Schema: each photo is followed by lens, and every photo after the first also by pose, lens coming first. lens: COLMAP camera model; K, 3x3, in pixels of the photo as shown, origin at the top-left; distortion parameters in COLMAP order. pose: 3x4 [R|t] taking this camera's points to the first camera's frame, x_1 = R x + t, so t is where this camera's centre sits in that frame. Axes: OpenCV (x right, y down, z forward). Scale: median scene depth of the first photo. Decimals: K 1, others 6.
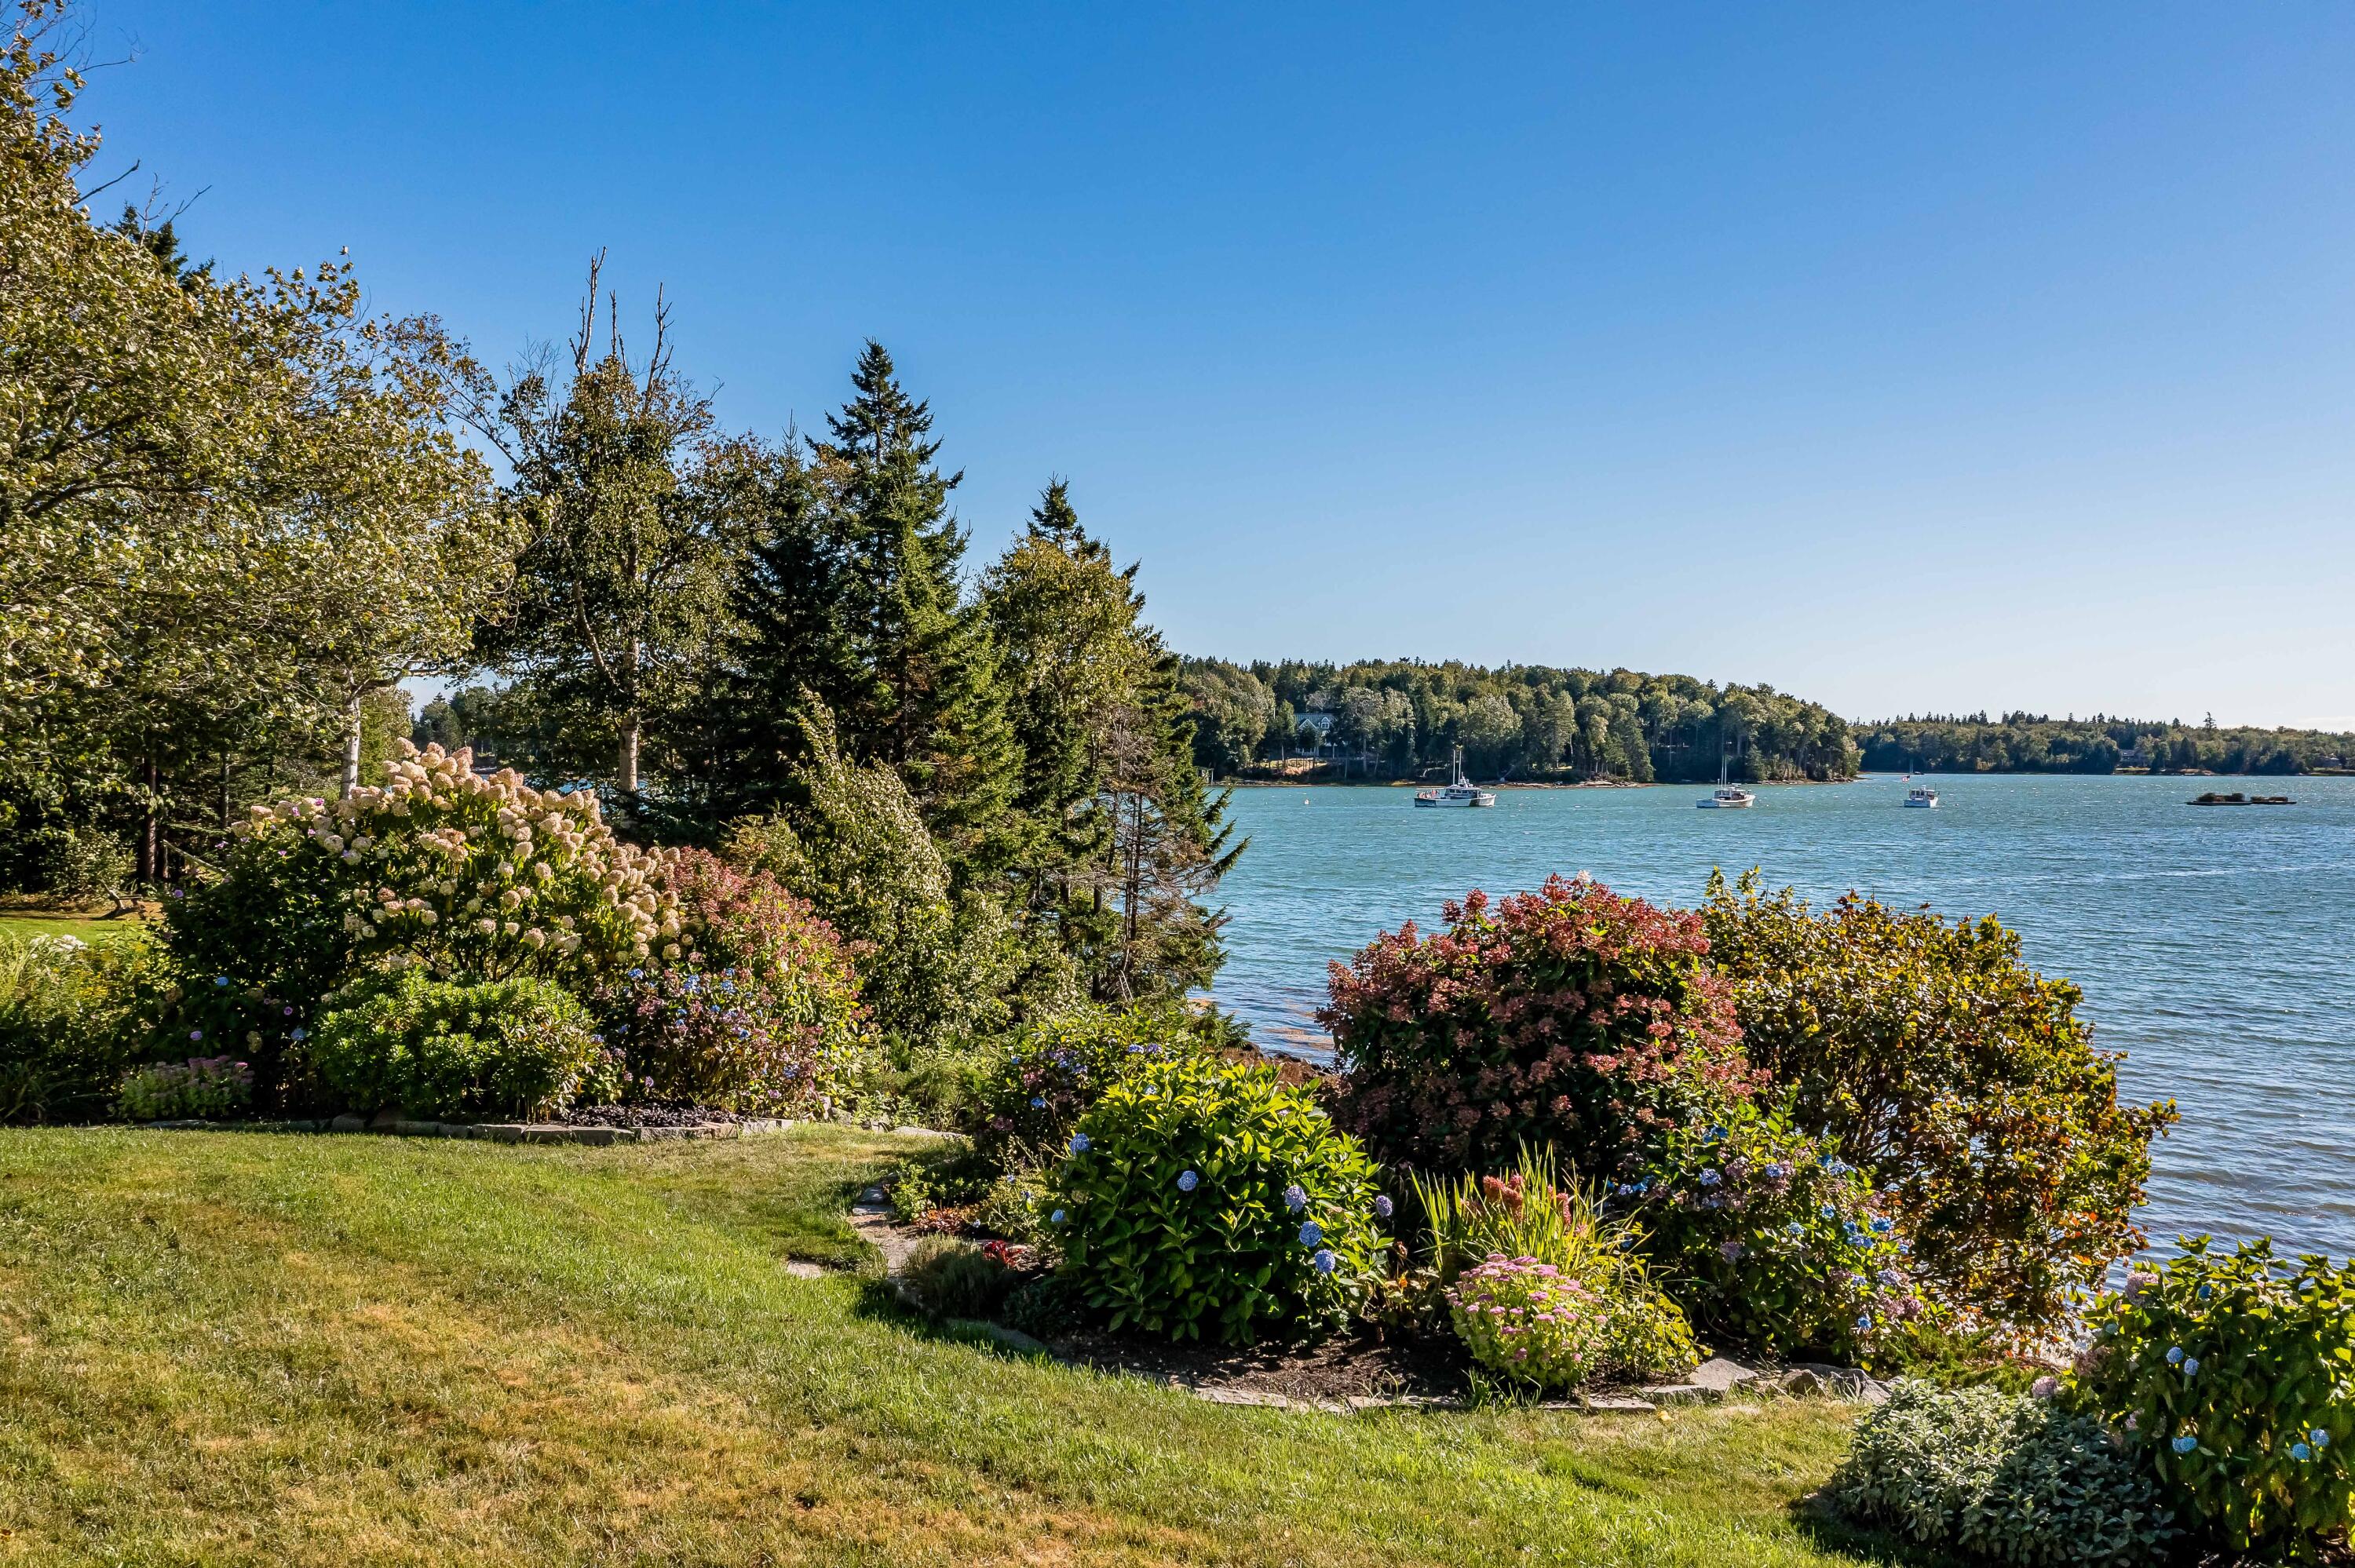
lens RADIAL K [[1859.9, 0, 1172.0], [0, 1859.9, 840.3], [0, 0, 1]] dist [-0.003213, 0.003587]
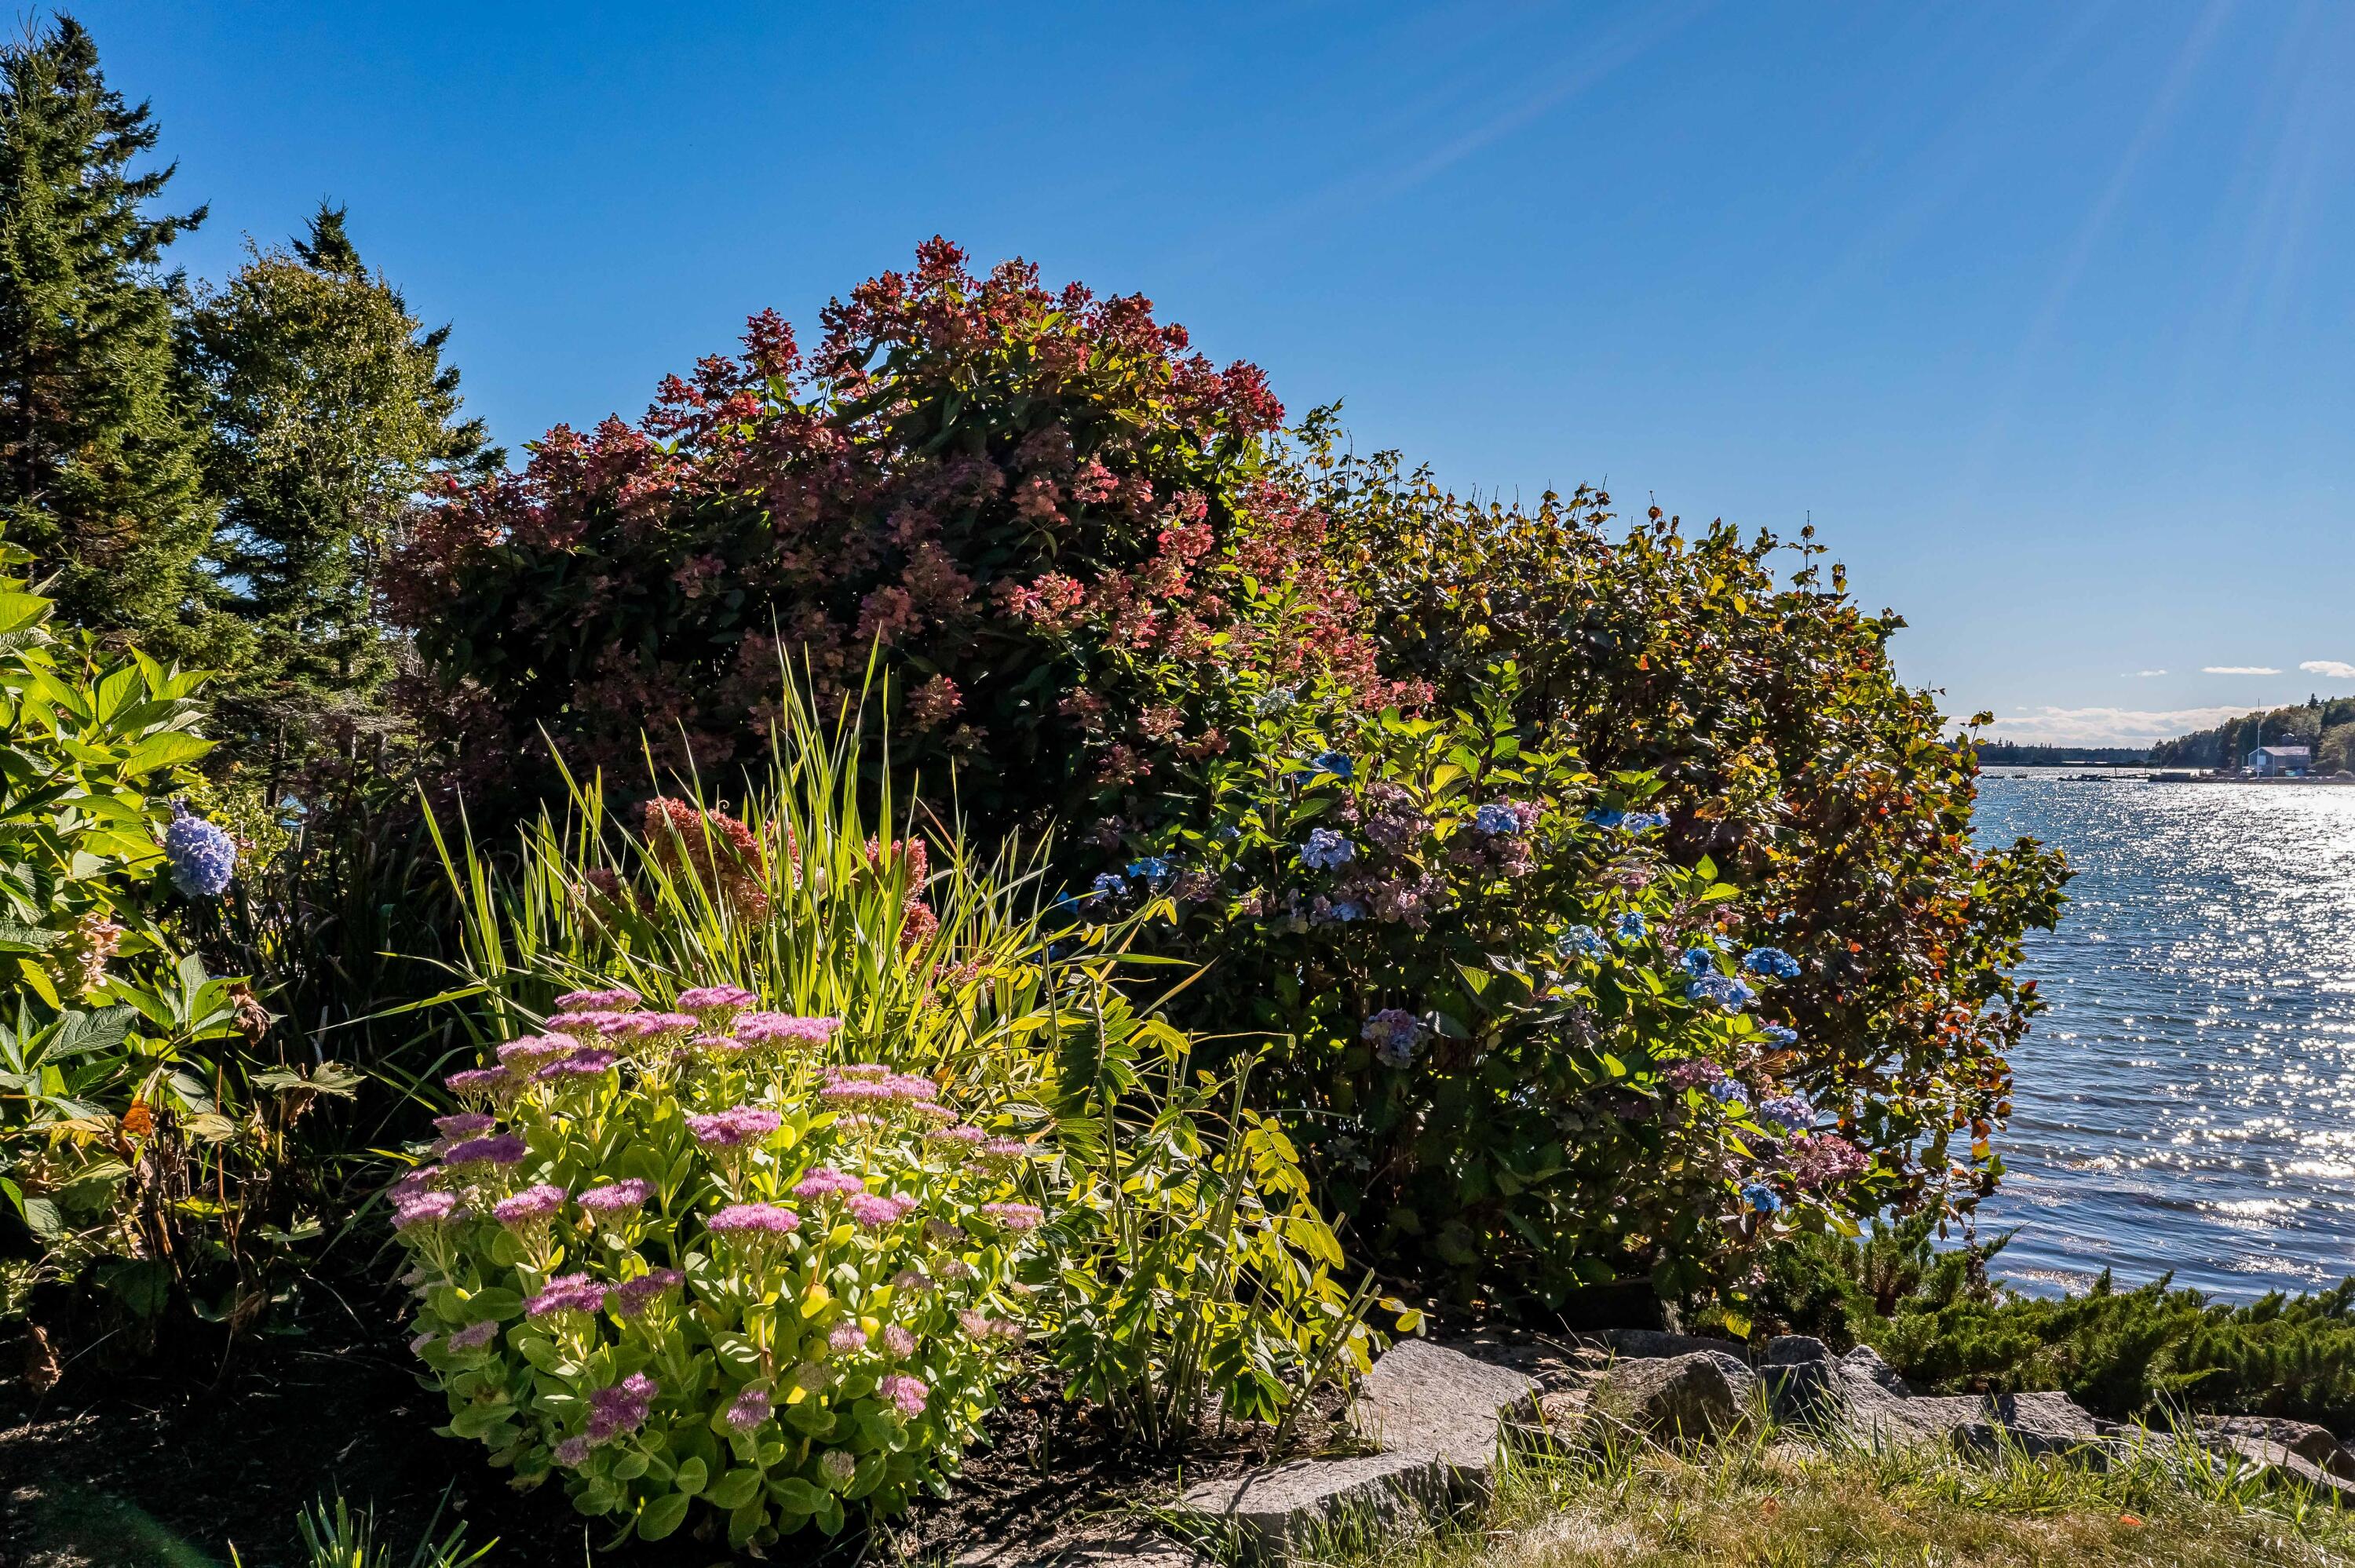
lens RADIAL K [[1859.9, 0, 1172.0], [0, 1859.9, 840.3], [0, 0, 1]] dist [-0.003213, 0.003587]
pose [[0.960121, -0.008557, 0.279454, 0.120918], [0.007885, 0.999963, 0.003530, 0.137204], [-0.279474, -0.001186, 0.960153, 0.504467]]
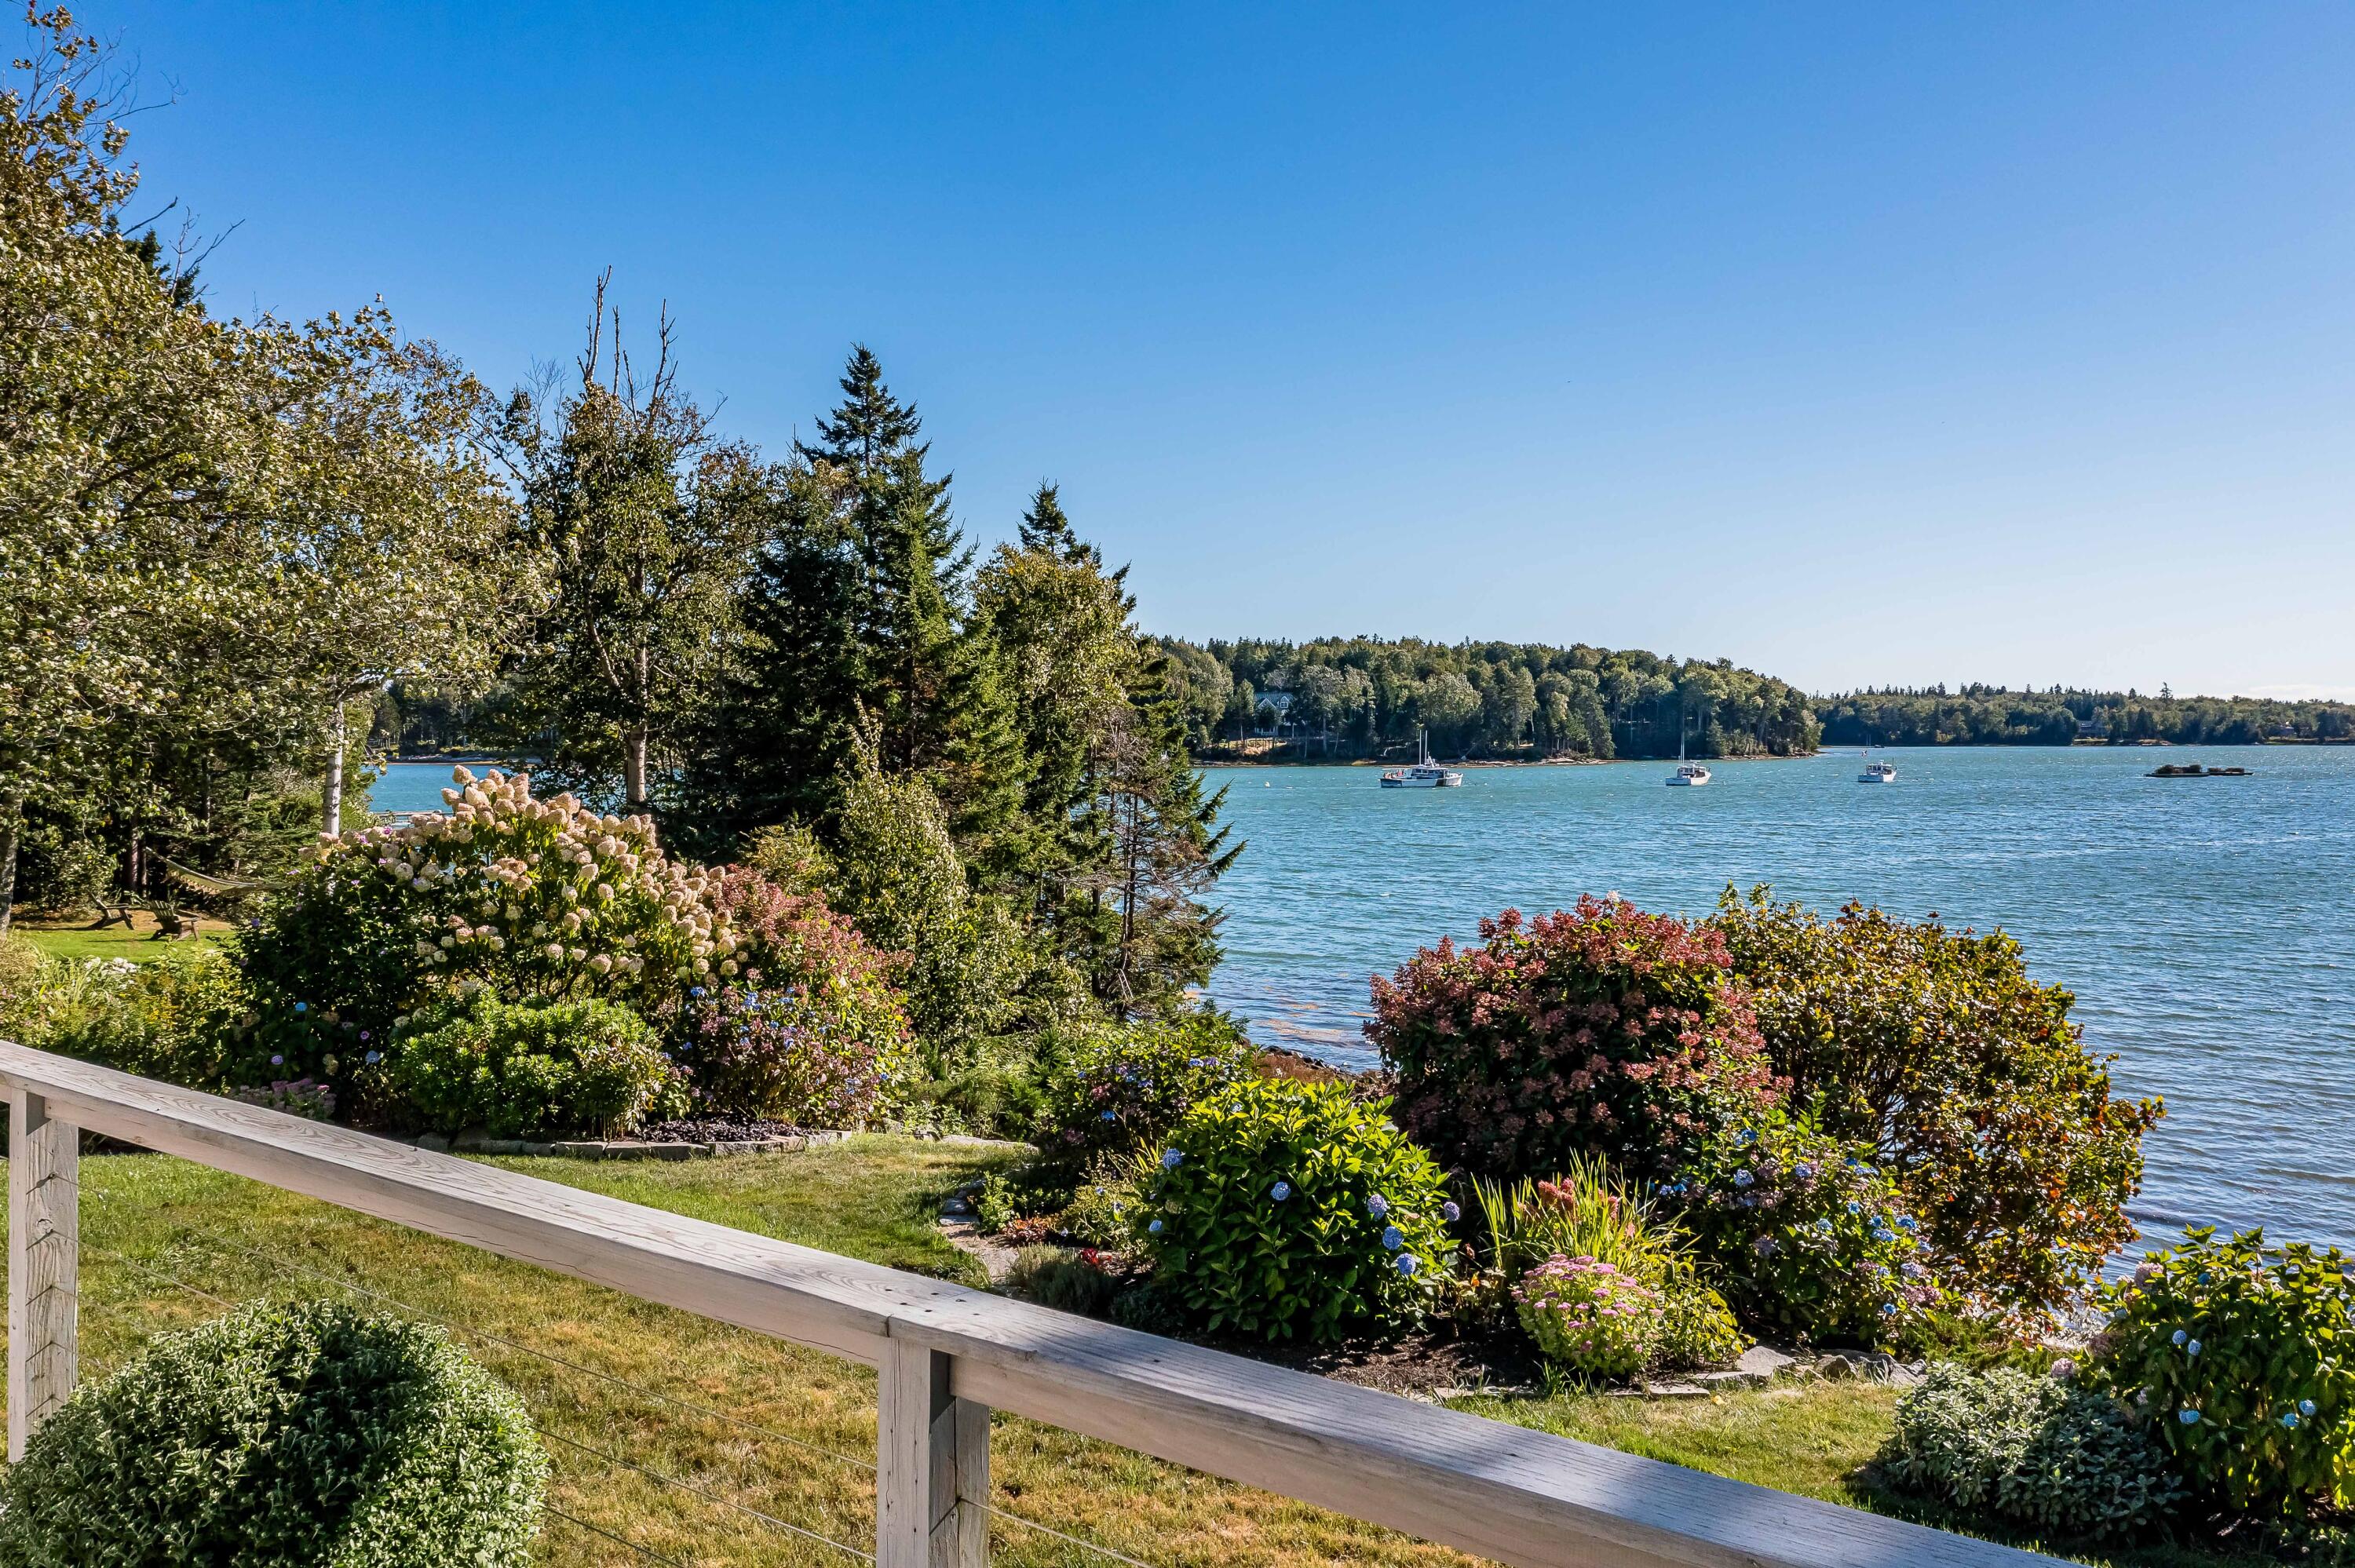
lens RADIAL K [[1894.3, 0, 1177.5], [0, 1894.3, 784.0], [0, 0, 1]] dist [-0.002840, 0.003515]
pose [[0.999561, -0.010842, 0.027565, -0.052004], [0.011371, 0.999753, -0.019112, -0.023666], [-0.027351, 0.019417, 0.999437, -0.075365]]
